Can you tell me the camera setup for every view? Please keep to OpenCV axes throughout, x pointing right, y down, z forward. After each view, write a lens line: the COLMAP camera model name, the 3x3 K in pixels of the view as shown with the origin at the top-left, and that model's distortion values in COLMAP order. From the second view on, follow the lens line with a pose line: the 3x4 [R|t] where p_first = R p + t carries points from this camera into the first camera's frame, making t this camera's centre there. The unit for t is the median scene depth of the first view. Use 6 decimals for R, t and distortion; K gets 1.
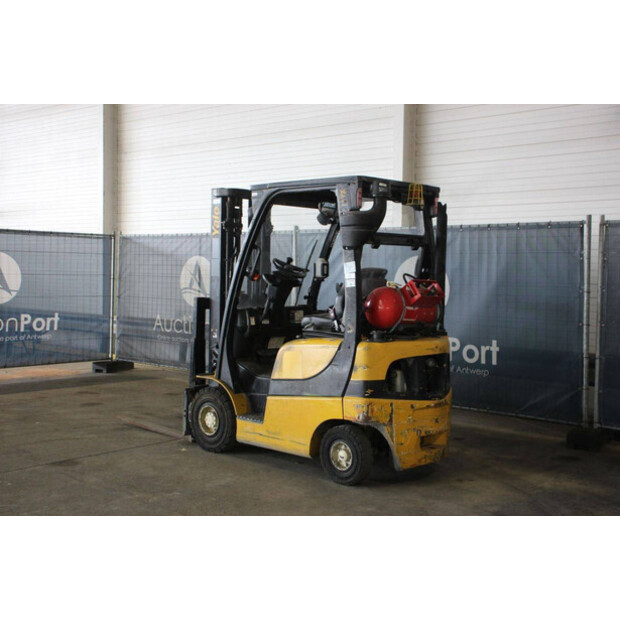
lens RADIAL K [[817.1, 0, 313.1], [0, 817.1, 305.3], [0, 0, 1]] dist [0.050416, 0.000000]
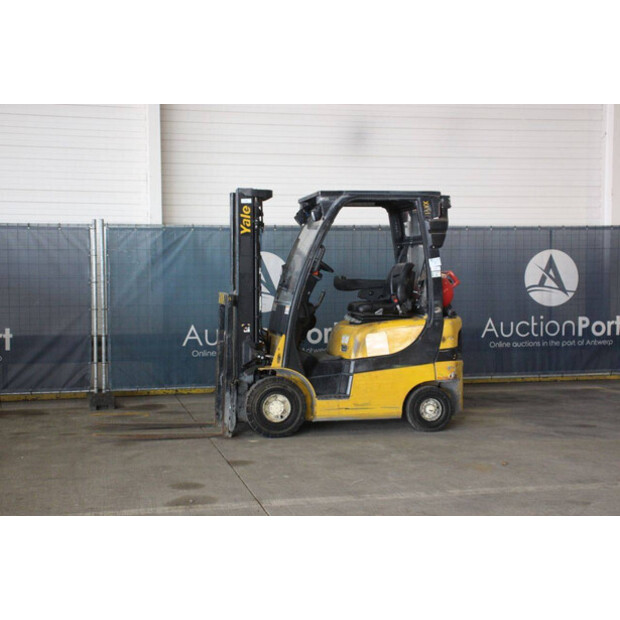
lens RADIAL K [[1013.5, 0, 312.0], [0, 1013.5, 305.1], [0, 0, 1]] dist [0.120483, 0.000000]
pose [[0.581642, -0.047708, 0.812044, -1.193188], [0.049837, 0.998493, 0.022965, -0.021695], [-0.811916, 0.027112, 0.583144, 0.194854]]
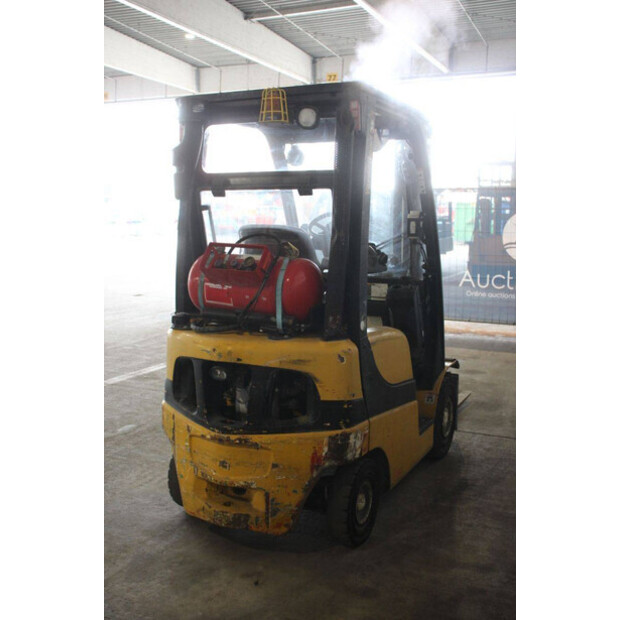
lens RADIAL K [[714.4, 0, 312.5], [0, 714.4, 310.2], [0, 0, 1]] dist [-0.004234, 0.000000]
pose [[0.289209, 0.118385, -0.949917, 0.612855], [-0.050546, 0.992828, 0.108344, -0.038301], [0.955931, 0.016680, 0.293119, 0.803114]]
